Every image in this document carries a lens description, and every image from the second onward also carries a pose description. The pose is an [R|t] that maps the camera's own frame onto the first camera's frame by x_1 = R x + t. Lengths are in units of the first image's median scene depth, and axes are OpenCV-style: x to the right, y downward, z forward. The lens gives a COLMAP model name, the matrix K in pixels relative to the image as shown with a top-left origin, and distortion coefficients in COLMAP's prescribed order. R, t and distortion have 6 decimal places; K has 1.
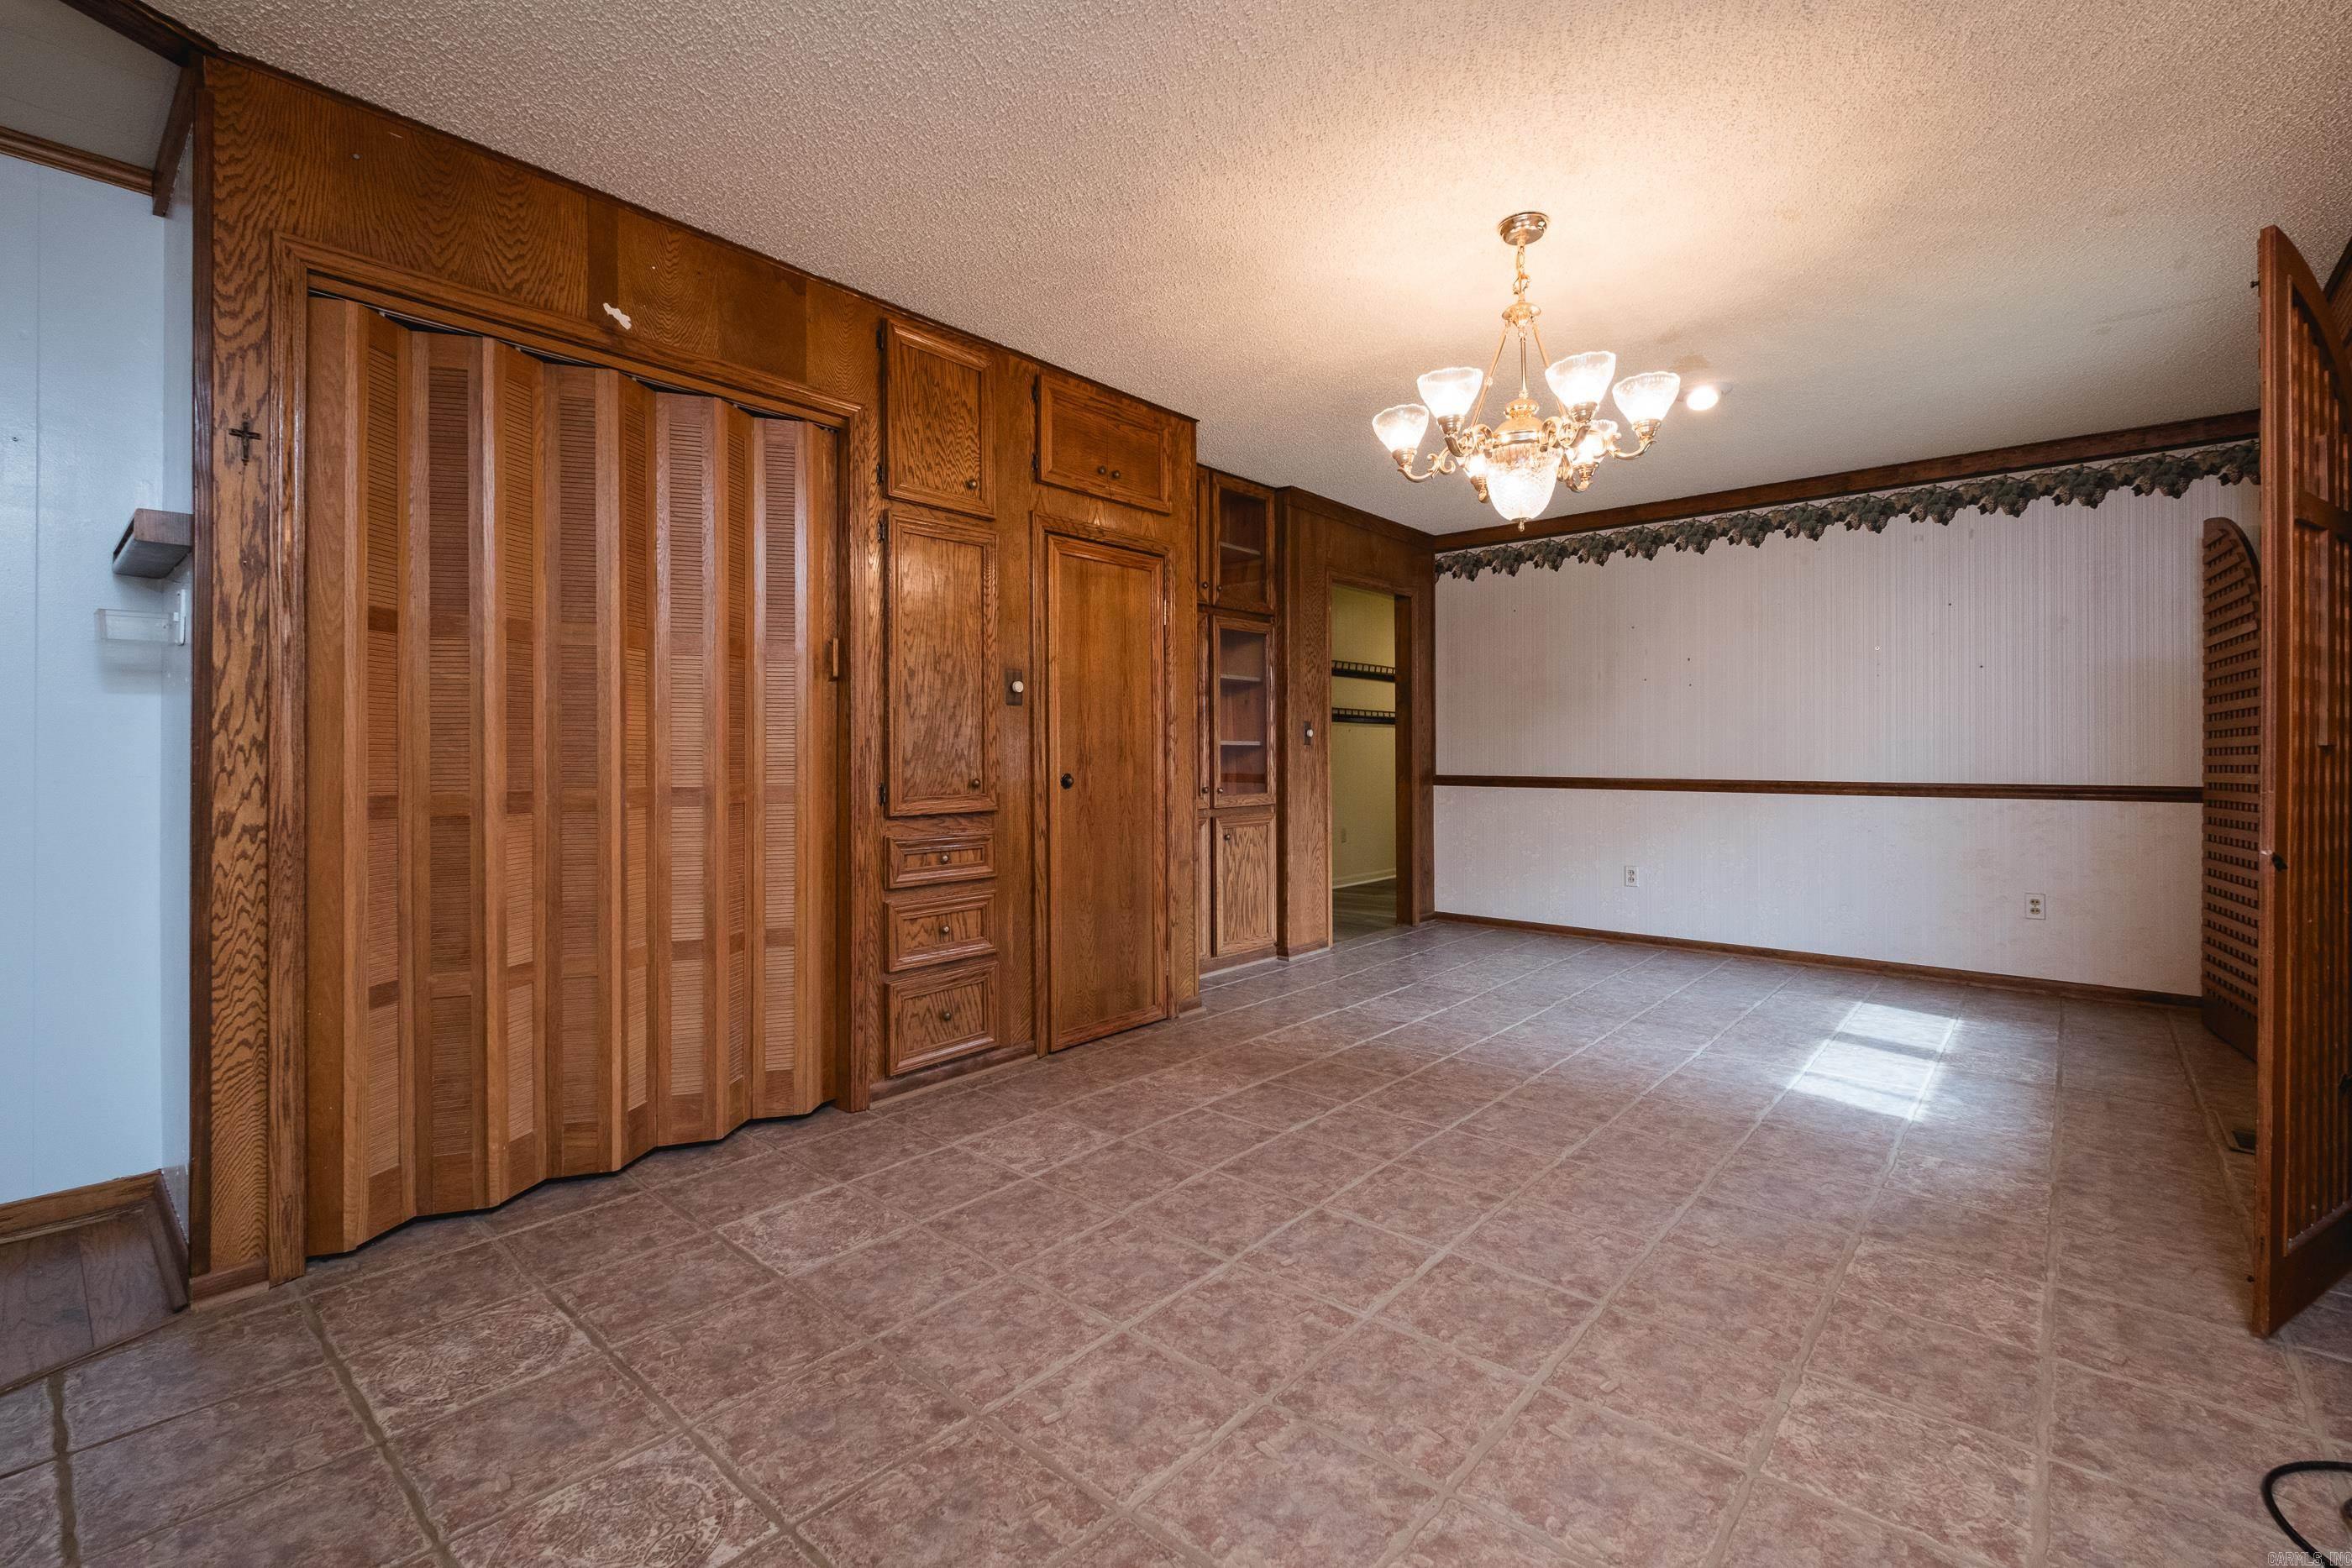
lens RADIAL K [[1036.2, 0, 1189.4], [0, 1036.2, 772.2], [0, 0, 1]] dist [0.019889, -0.011577]
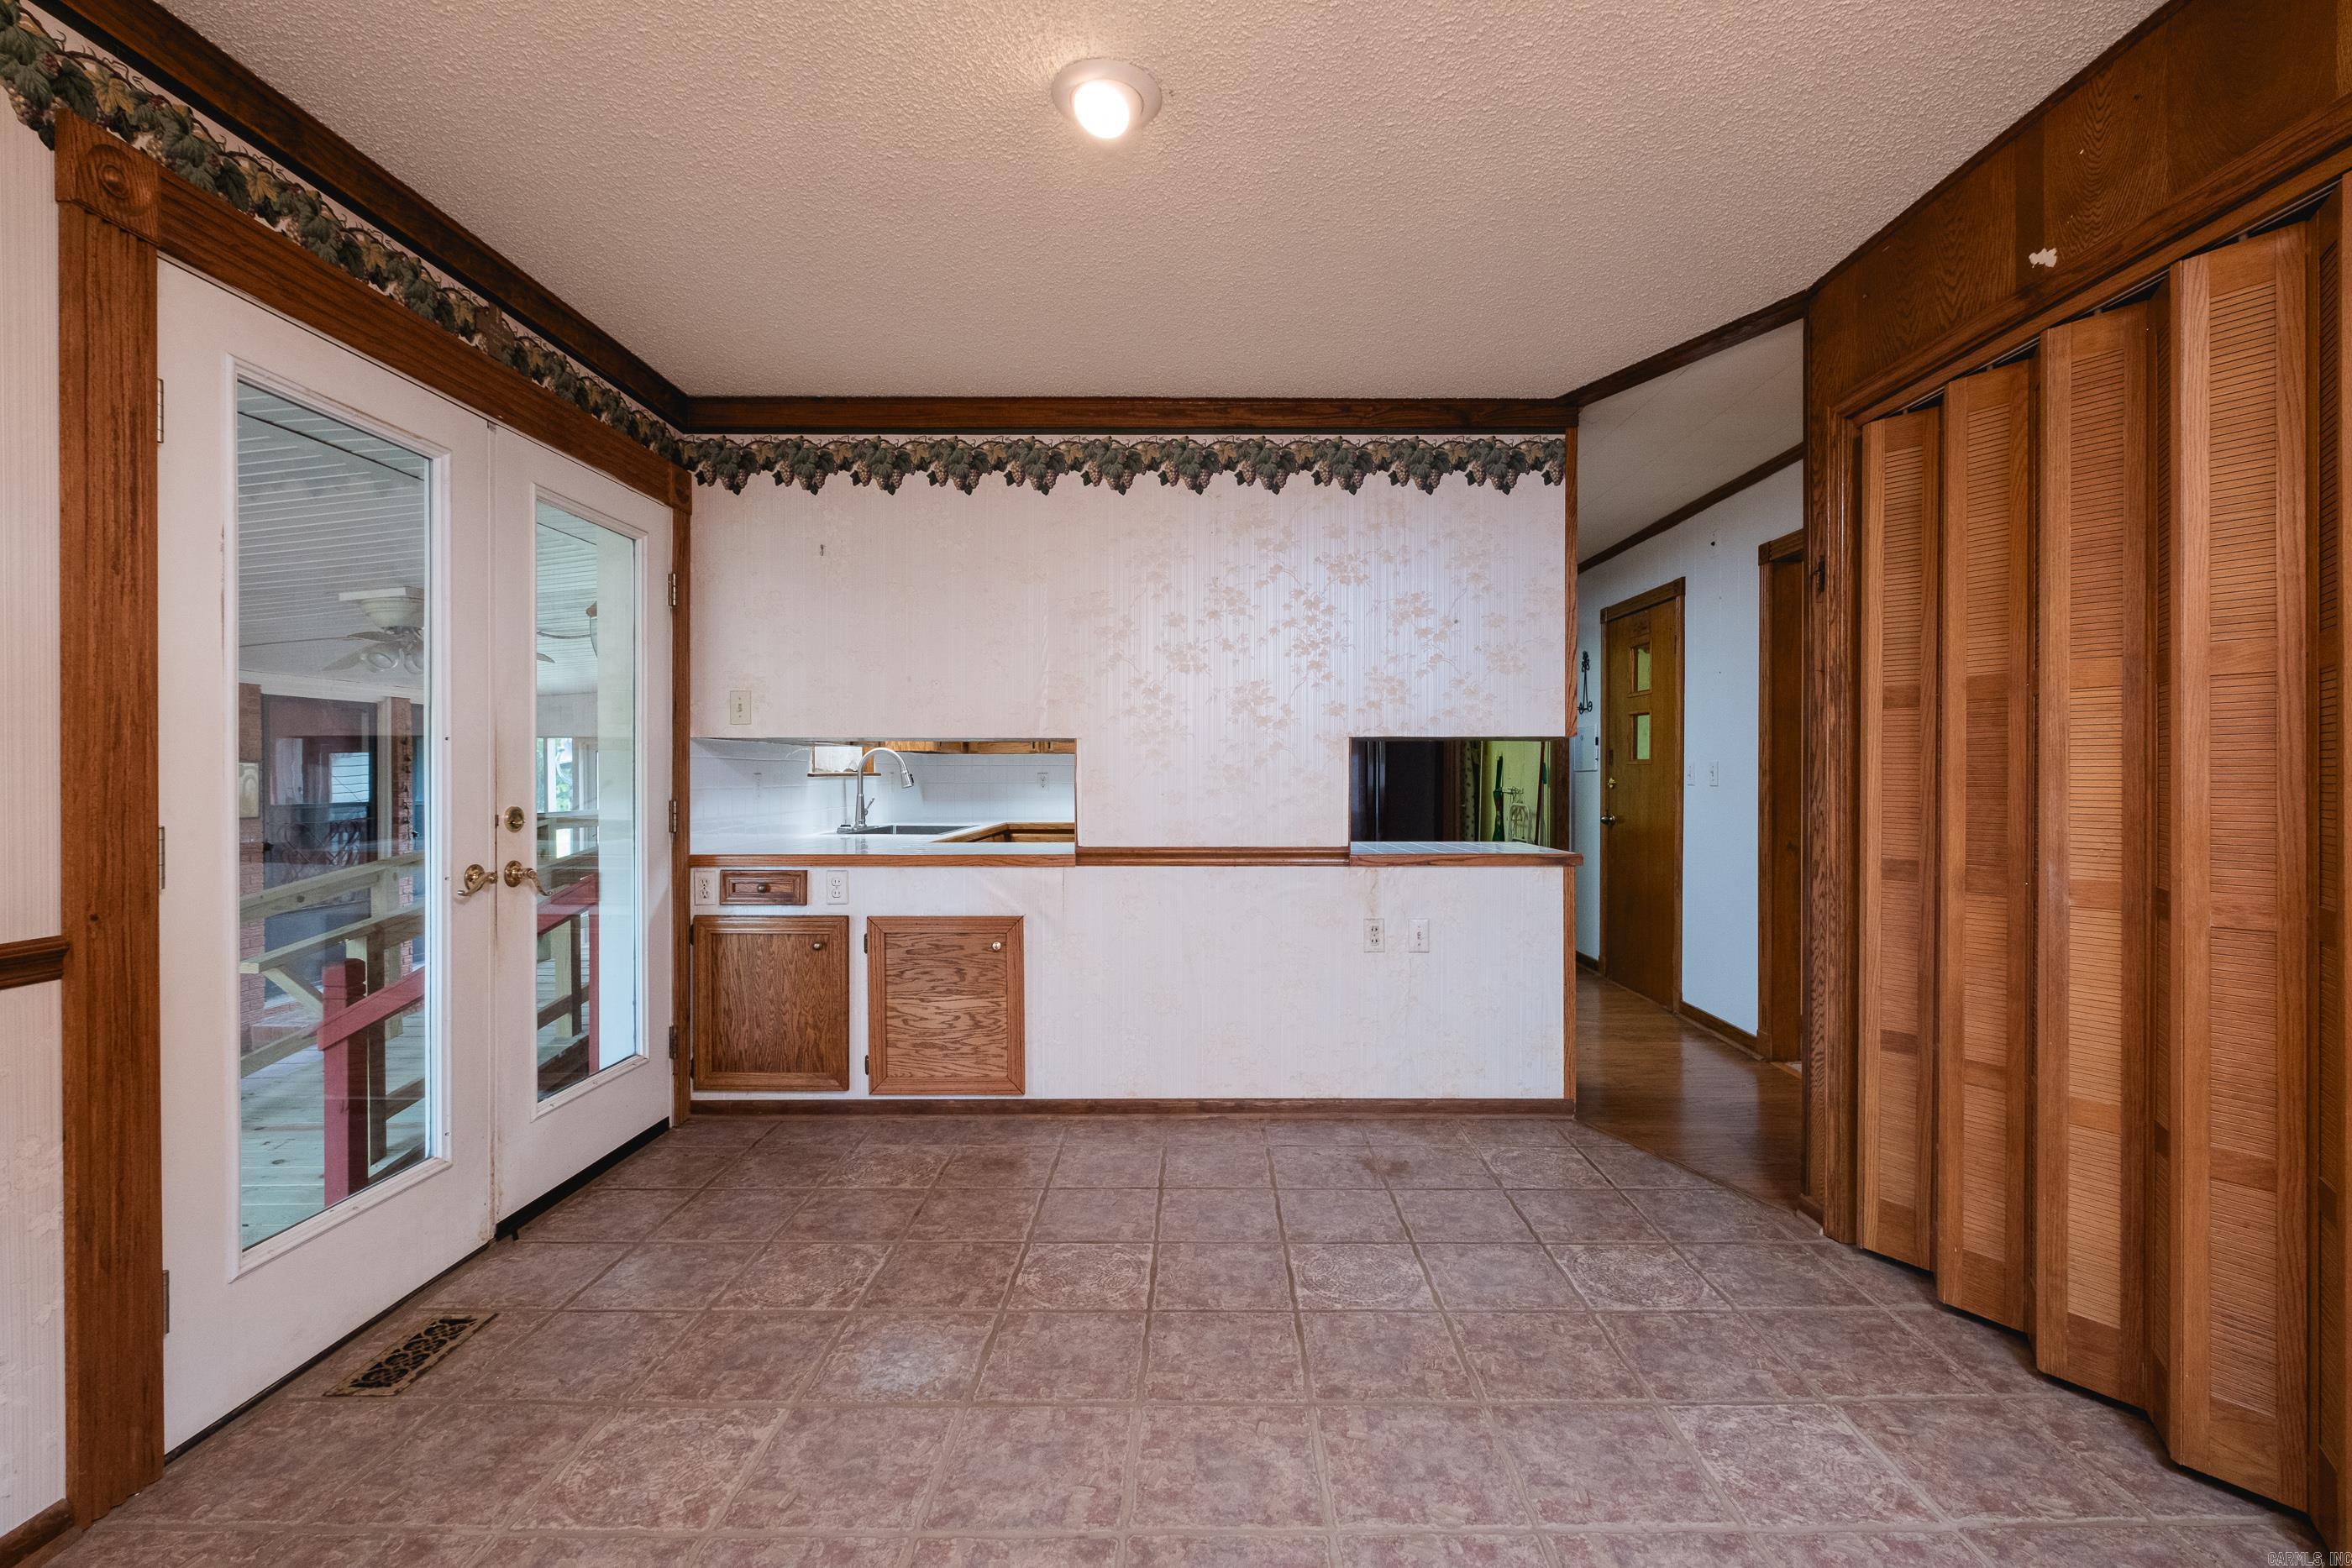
lens RADIAL K [[1036.2, 0, 1189.4], [0, 1036.2, 772.2], [0, 0, 1]] dist [0.019889, -0.011577]
pose [[-0.771332, 0.002664, -0.636427, 0.523636], [-0.002365, 0.999972, 0.007052, -0.078346], [0.636428, 0.006945, -0.771304, 1.470641]]
